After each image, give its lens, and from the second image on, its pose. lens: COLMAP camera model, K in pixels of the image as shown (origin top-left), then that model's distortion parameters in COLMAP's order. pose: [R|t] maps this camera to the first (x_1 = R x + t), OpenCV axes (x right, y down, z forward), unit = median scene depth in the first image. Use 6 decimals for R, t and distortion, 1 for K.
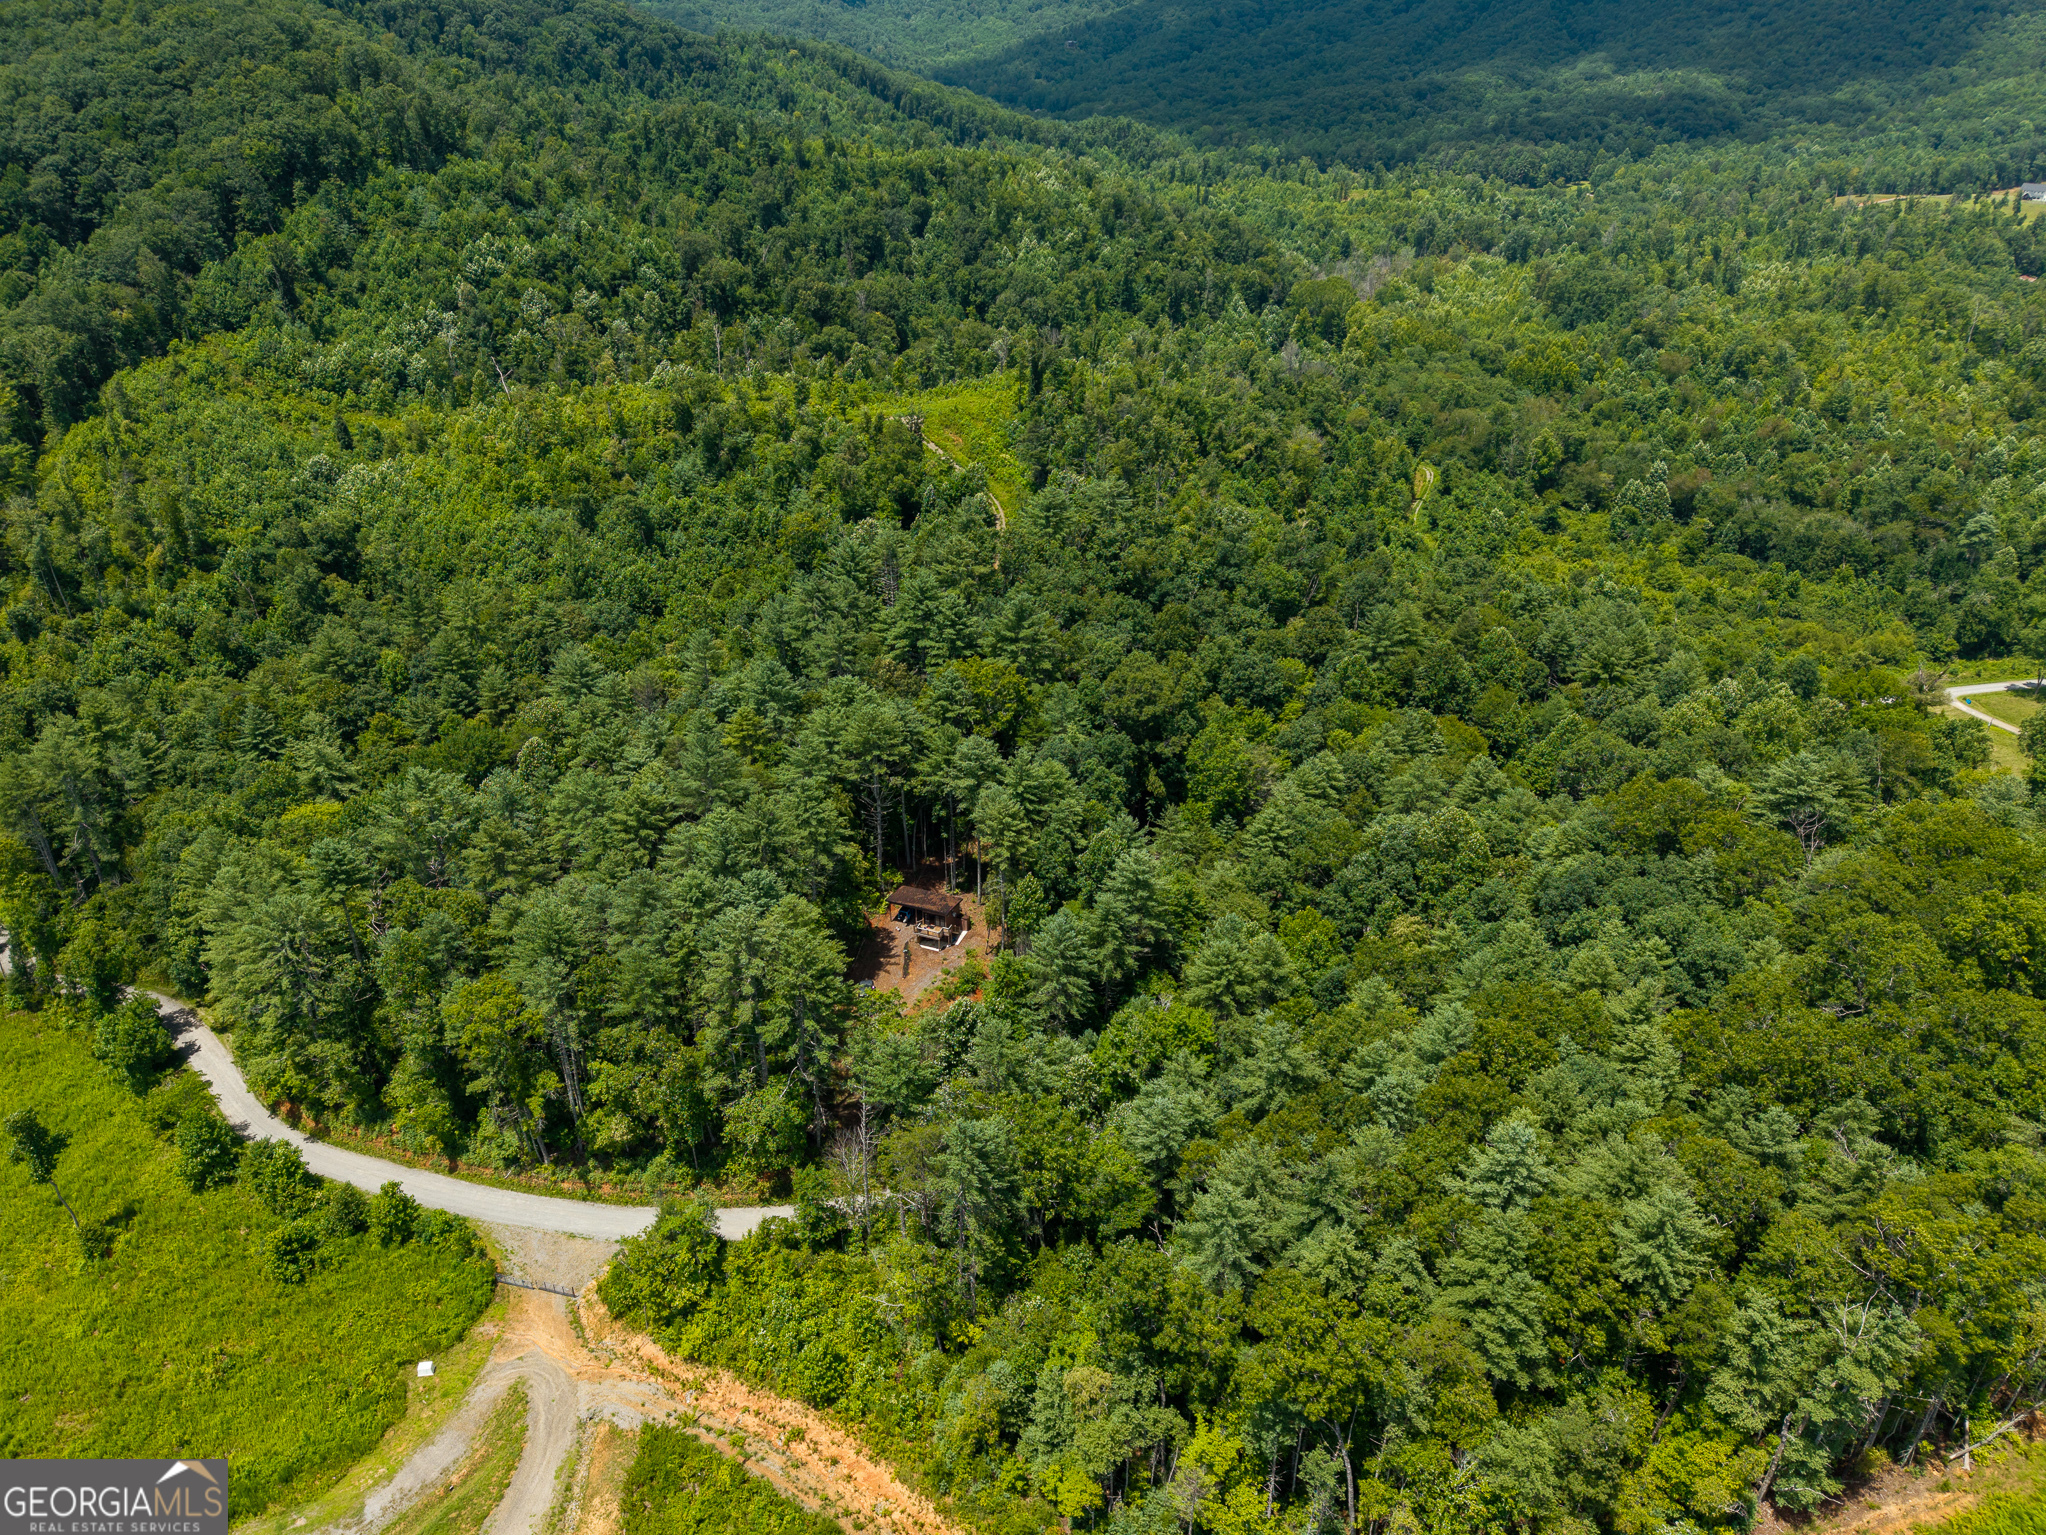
lens RADIAL K [[1359.2, 0, 1019.9], [0, 1359.2, 766.6], [0, 0, 1]] dist [0.022685, -0.021530]
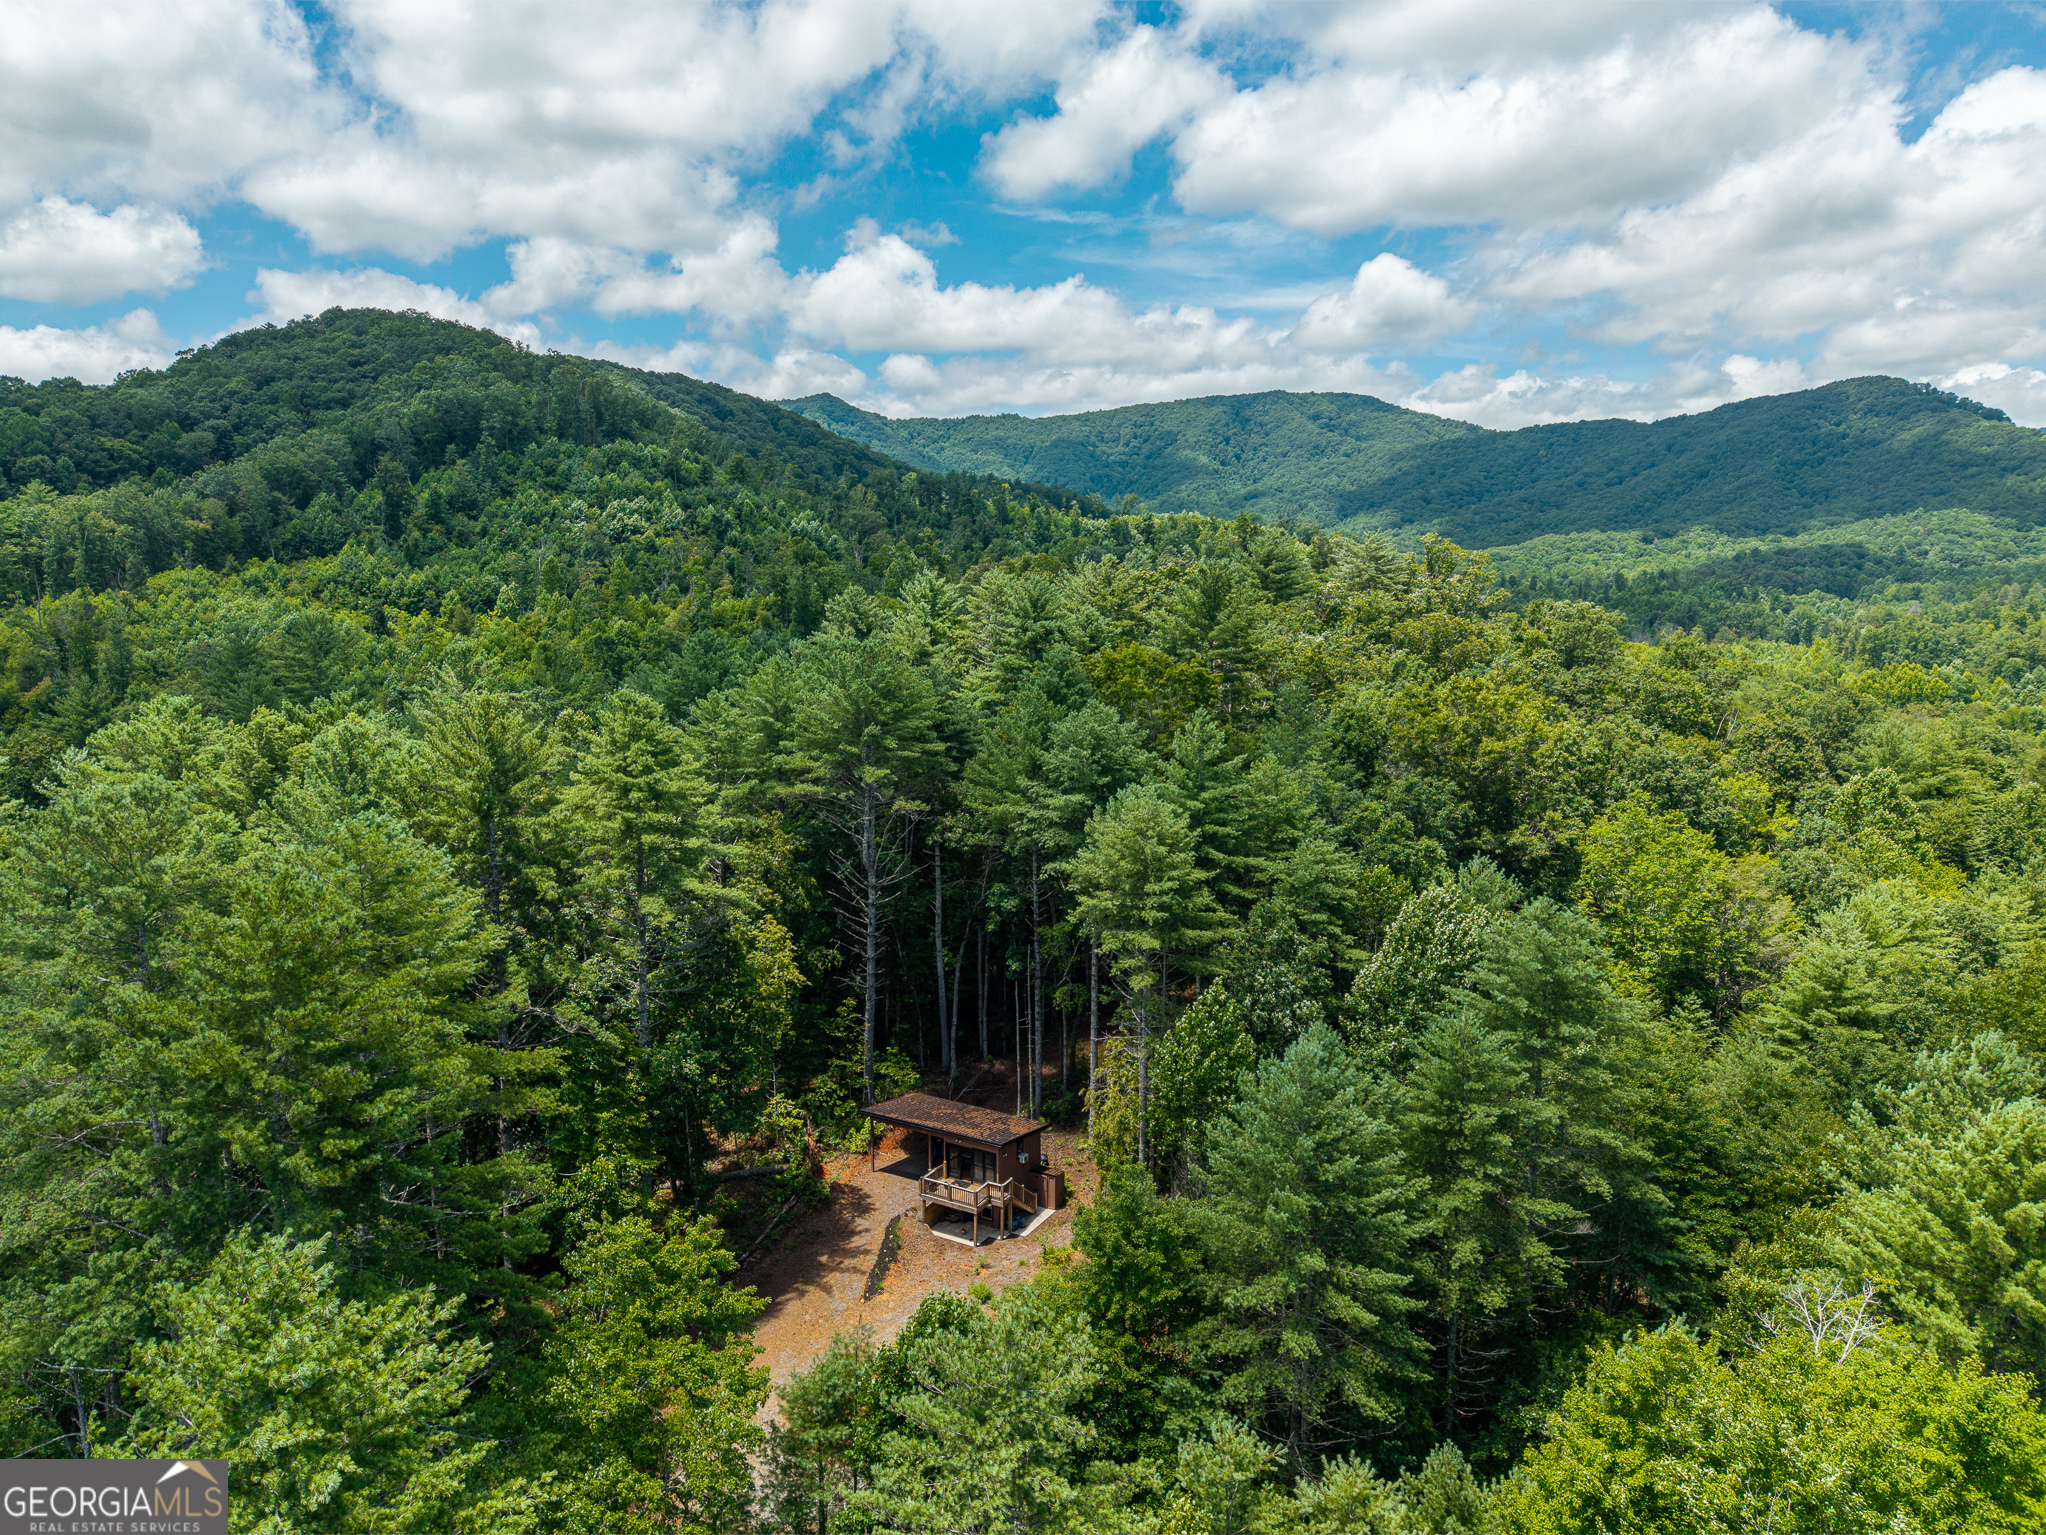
lens RADIAL K [[1359.2, 0, 1028.2], [0, 1359.2, 771.4], [0, 0, 1]] dist [0.022685, -0.021530]
pose [[0.988842, 0.024834, -0.146882, 0.009511], [-0.072022, 0.942809, -0.325460, 0.132948], [0.130400, 0.332408, 0.934078, 0.590835]]
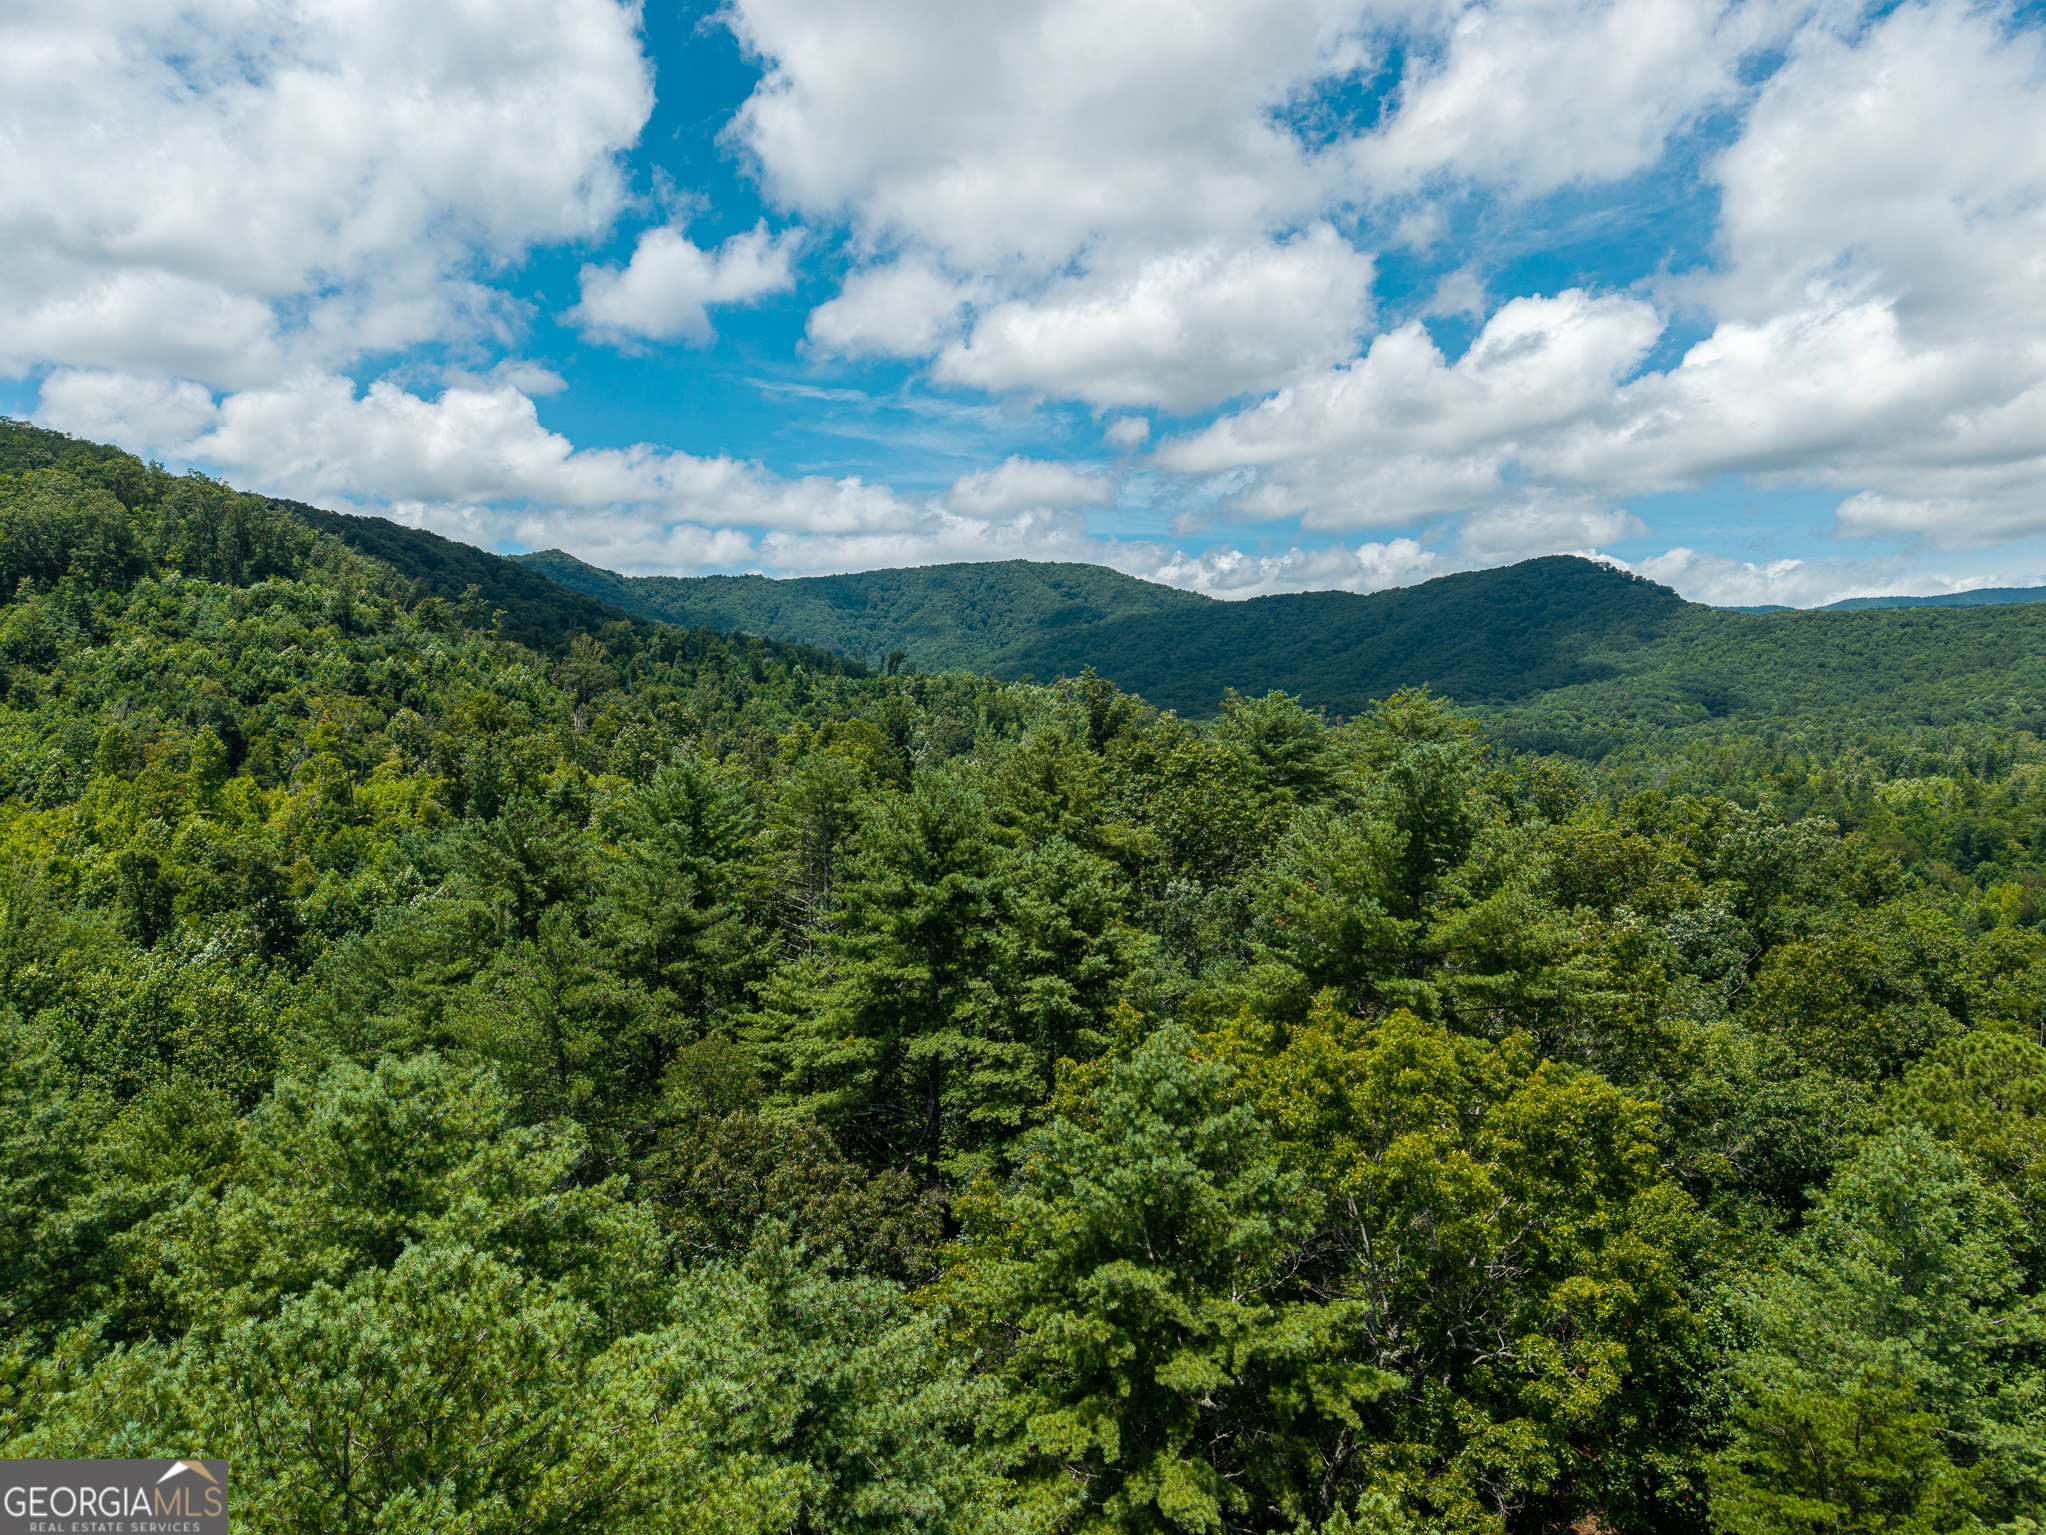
lens RADIAL K [[1359.2, 0, 1019.7], [0, 1359.2, 752.7], [0, 0, 1]] dist [0.022685, -0.021530]
pose [[0.999480, -0.000012, 0.032236, -0.074953], [0.014584, 0.891973, -0.451854, -0.033823], [-0.028748, 0.452089, 0.891509, 0.896709]]
